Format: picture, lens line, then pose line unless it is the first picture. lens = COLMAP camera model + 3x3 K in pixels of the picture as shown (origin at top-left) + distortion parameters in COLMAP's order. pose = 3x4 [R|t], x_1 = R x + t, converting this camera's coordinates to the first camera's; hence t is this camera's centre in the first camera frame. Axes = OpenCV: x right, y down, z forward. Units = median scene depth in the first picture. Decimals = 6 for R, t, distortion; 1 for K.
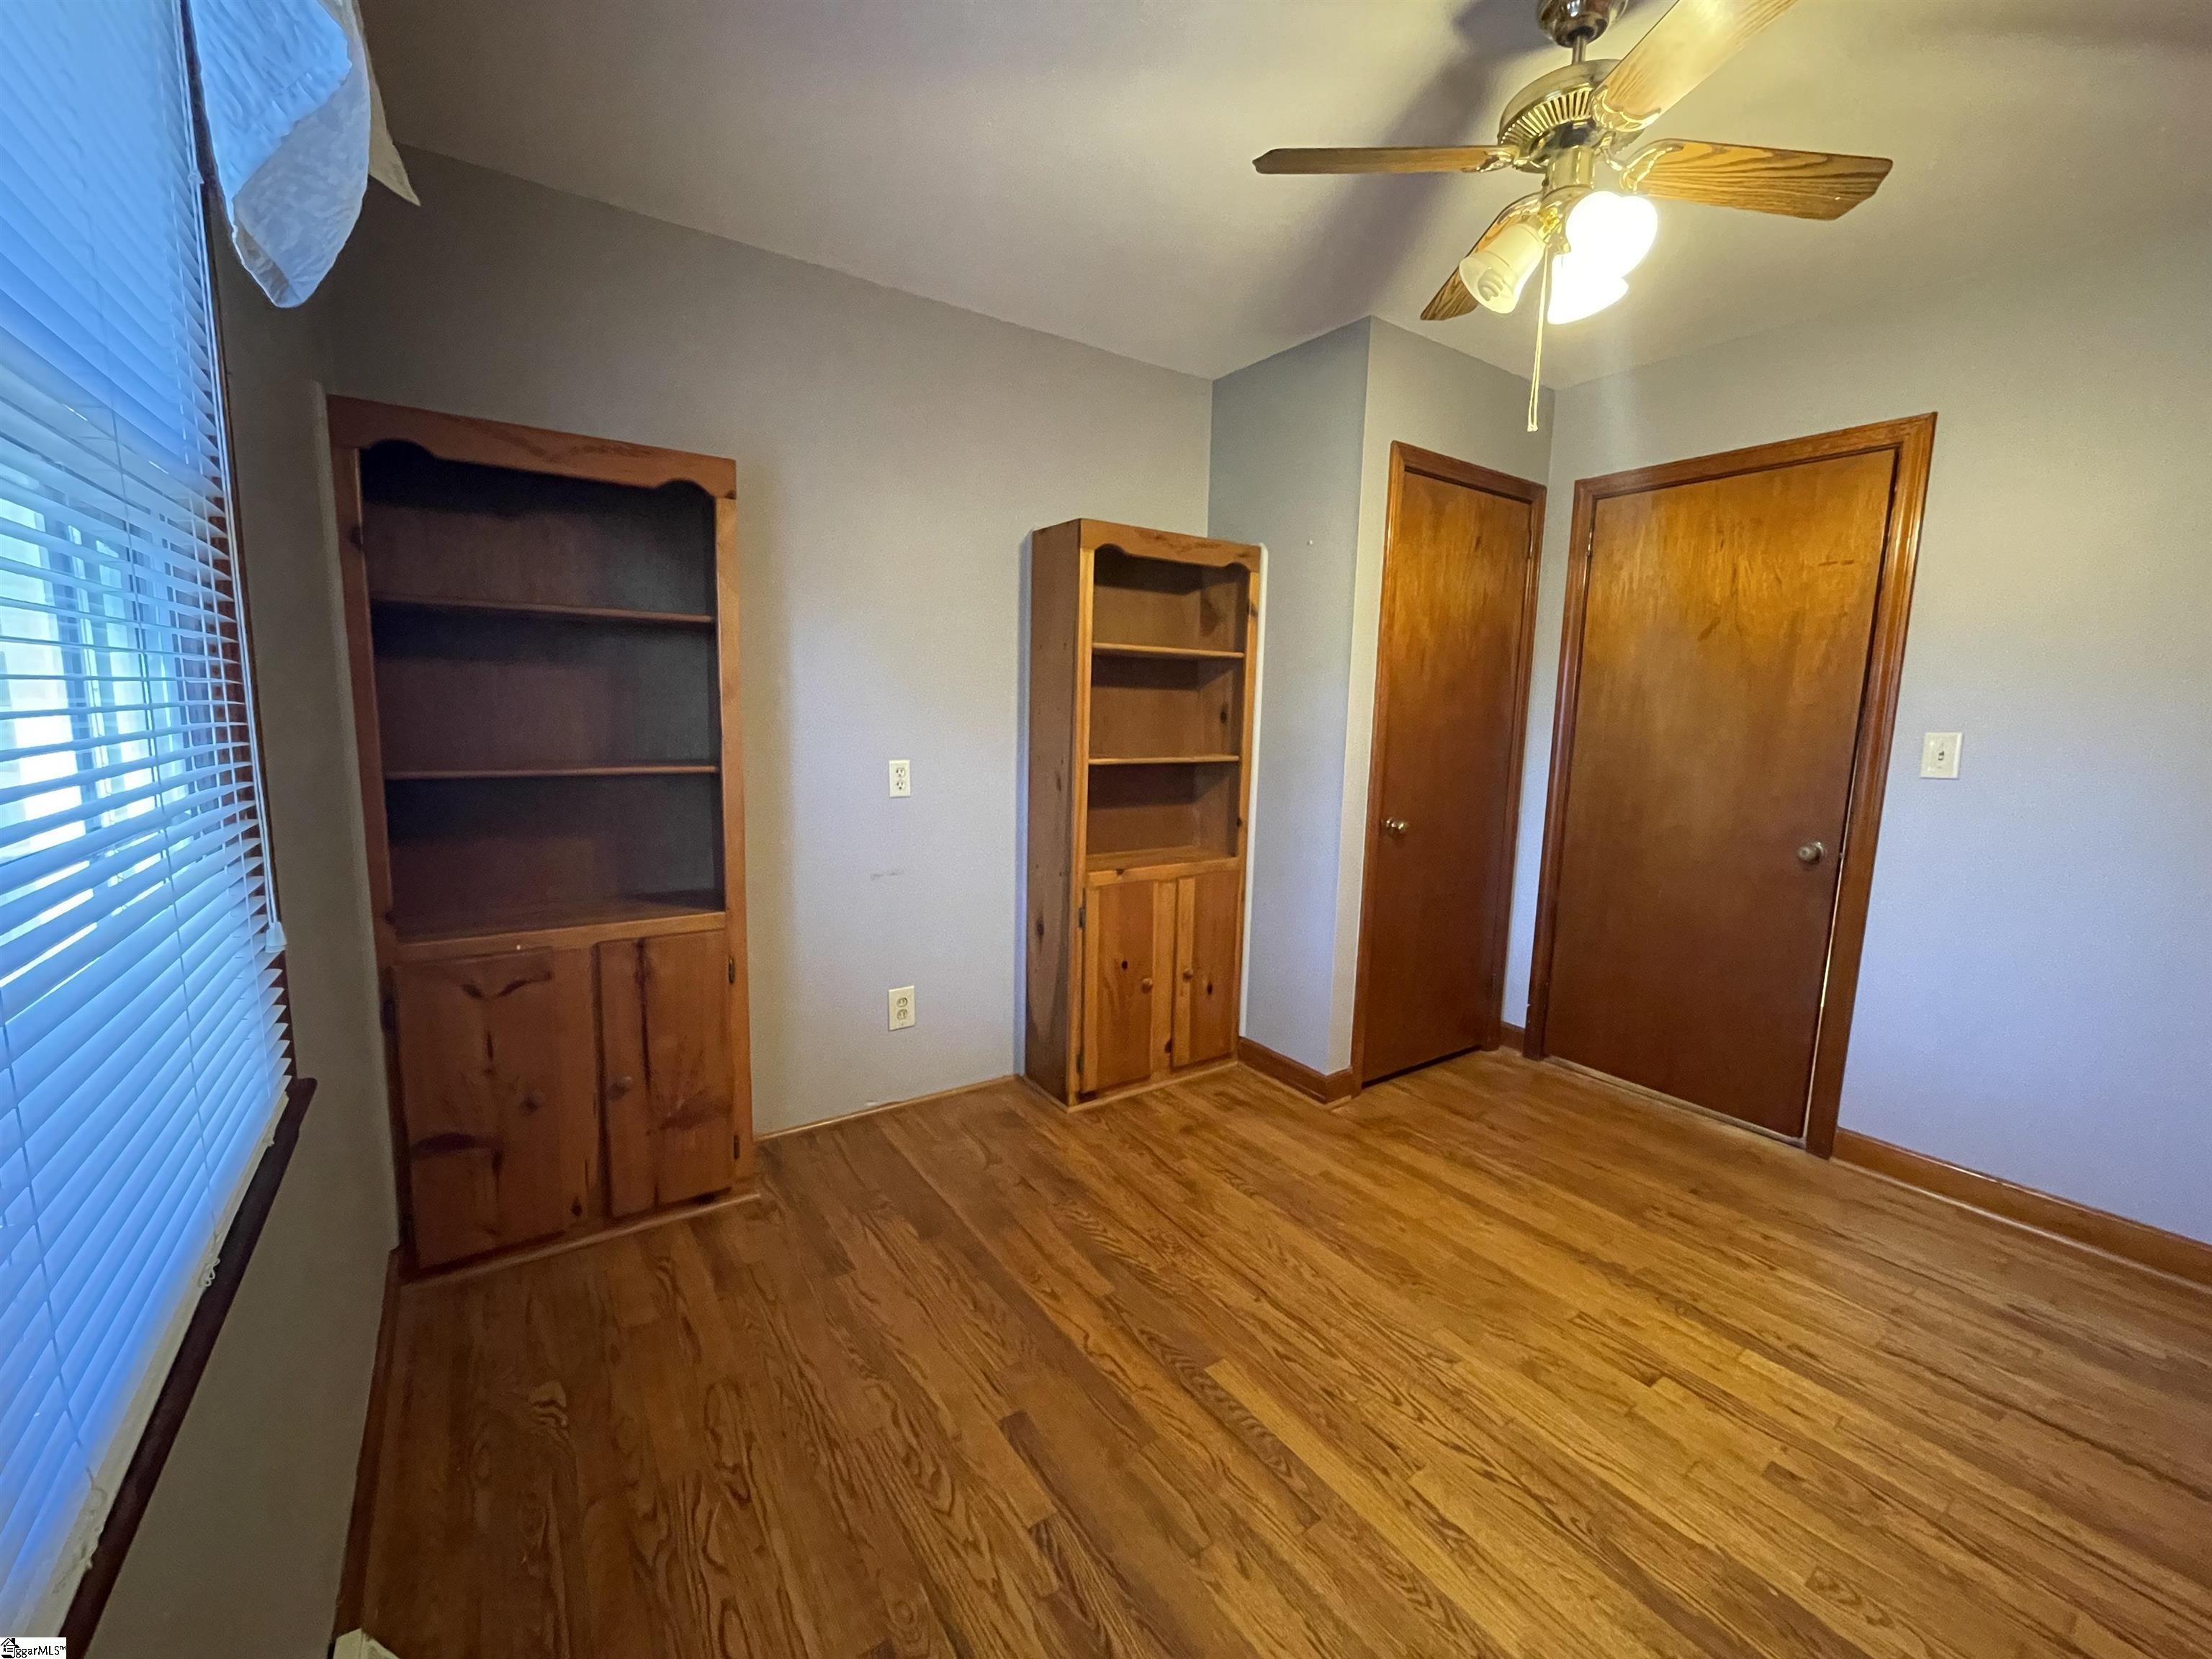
lens RADIAL K [[883.8, 0, 1110.7], [0, 883.8, 821.9], [0, 0, 1]] dist [-0.008857, 0.000044]
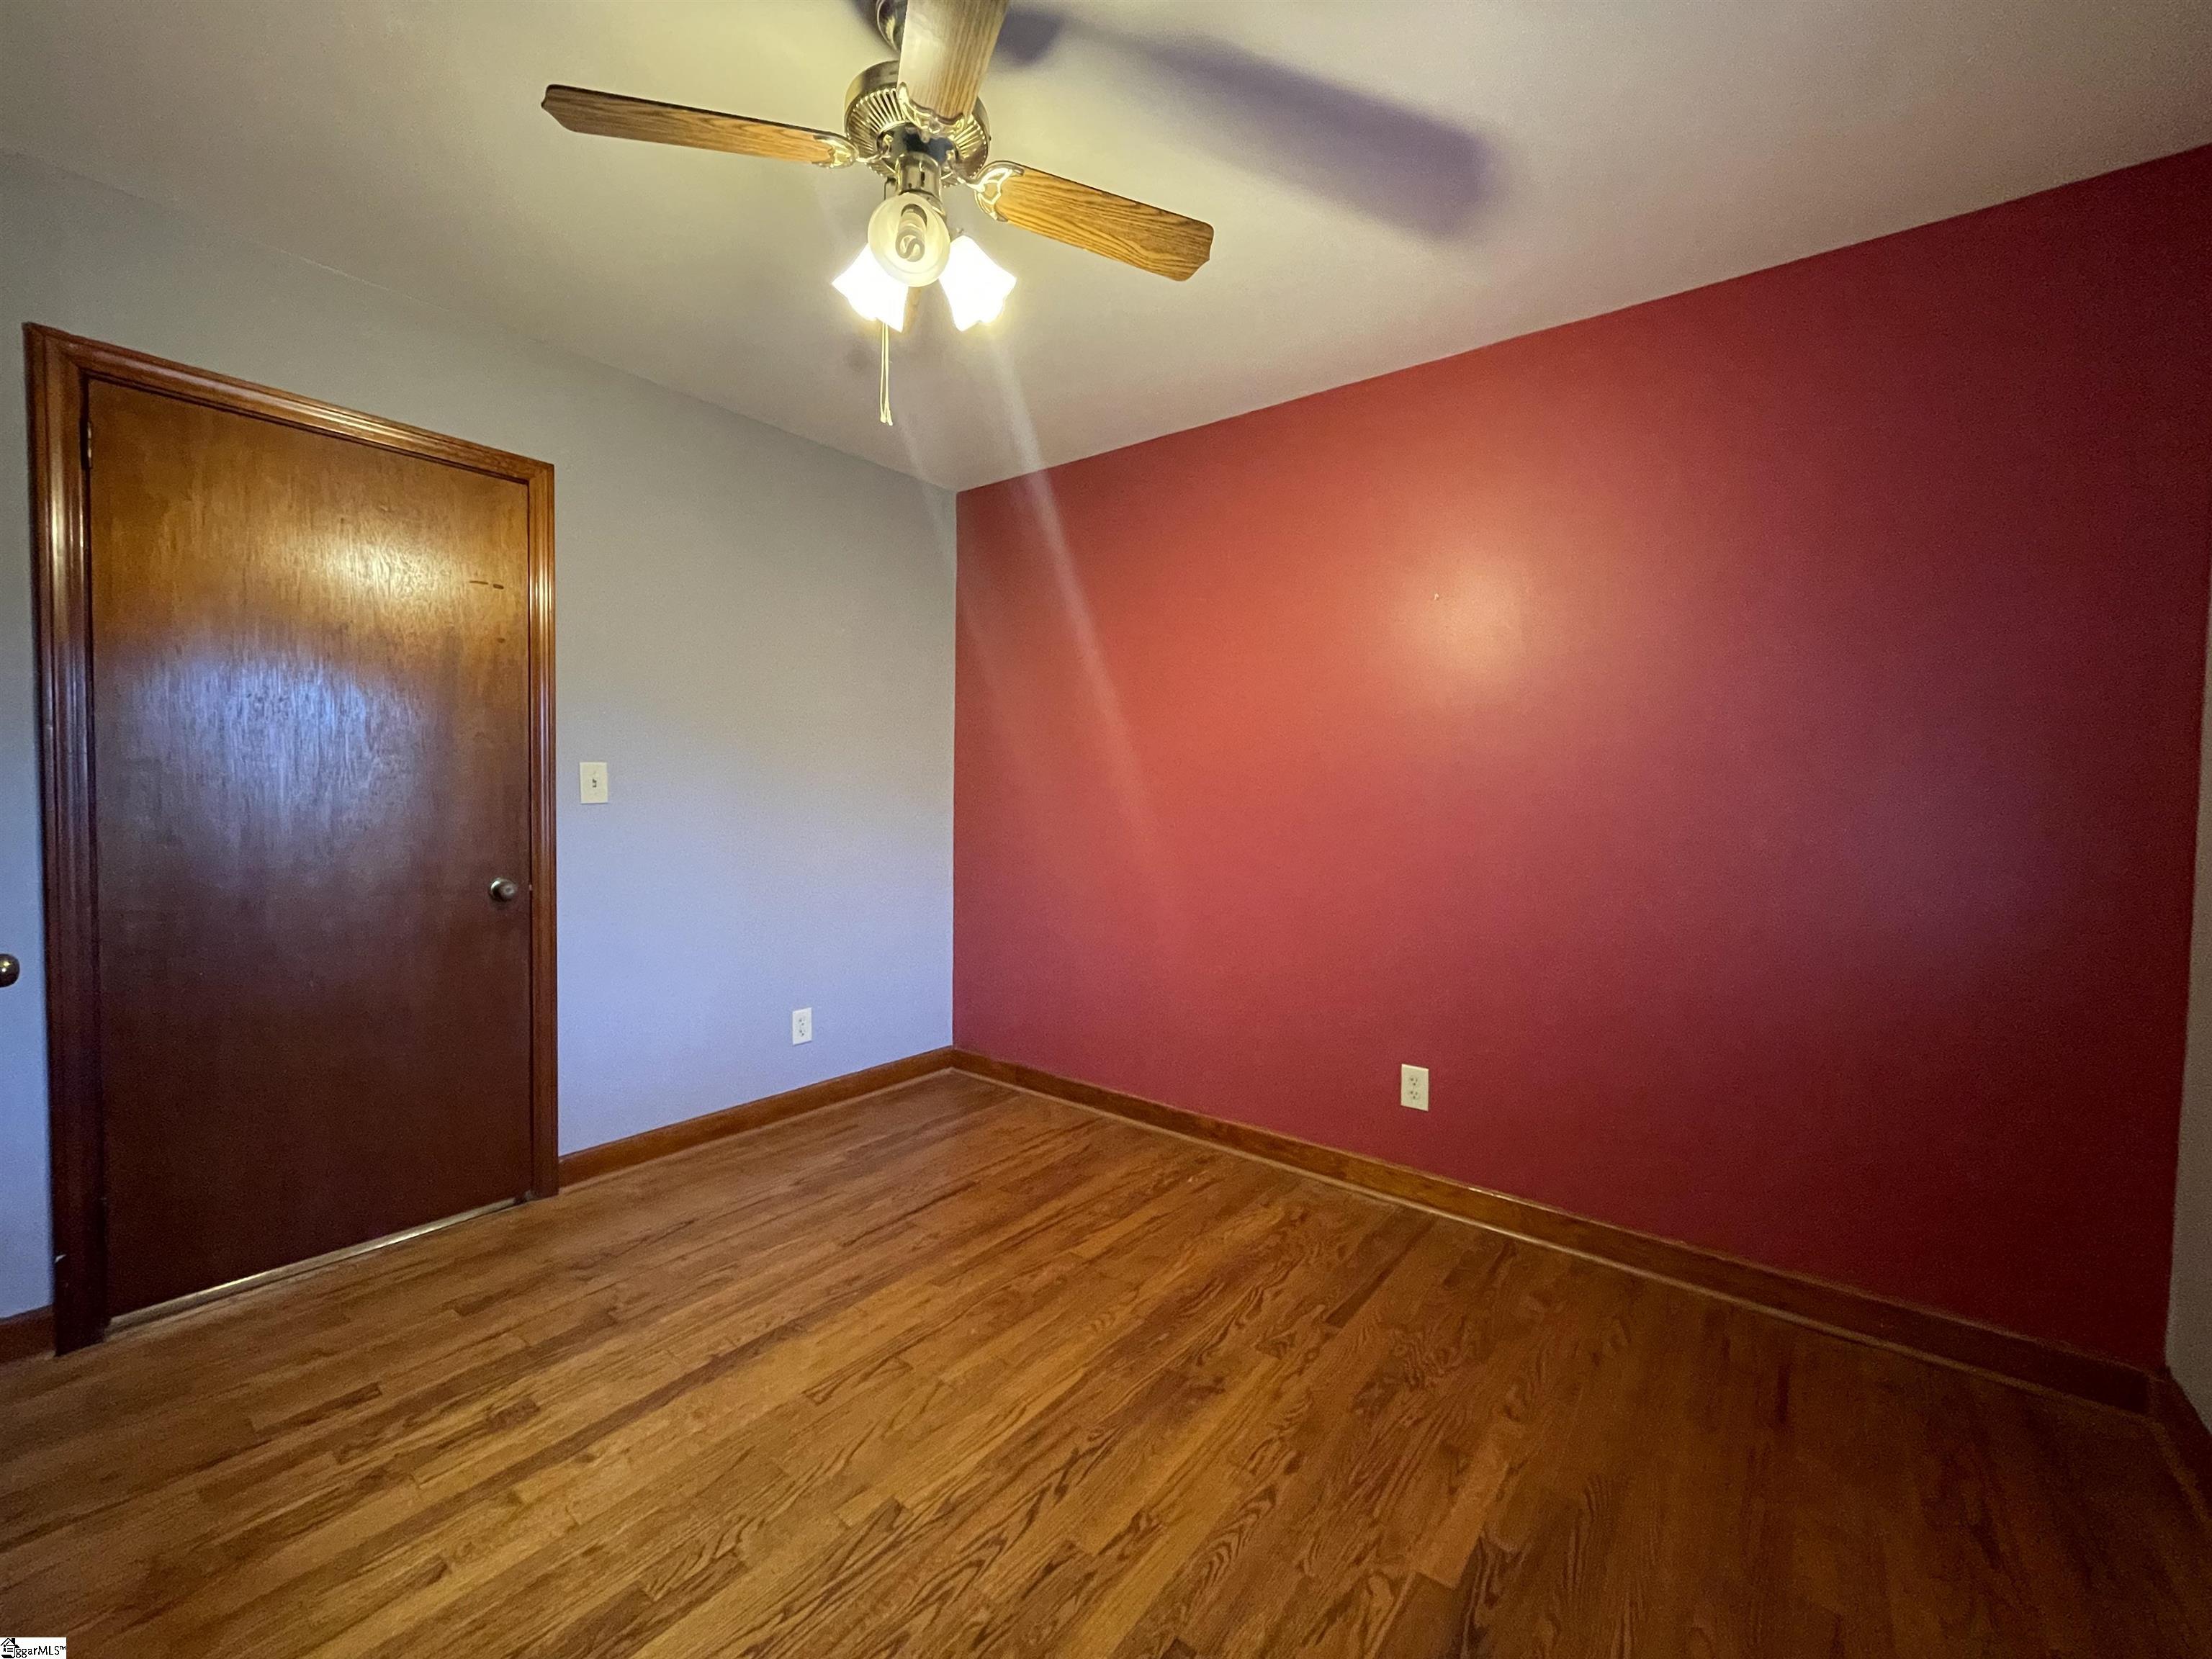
lens RADIAL K [[883.8, 0, 1110.7], [0, 883.8, 821.9], [0, 0, 1]] dist [-0.008857, 0.000044]
pose [[-0.290349, -0.060685, 0.954995, -0.332082], [0.104194, 0.990049, 0.094591, -0.067993], [-0.951231, 0.126969, -0.281137, 0.750962]]
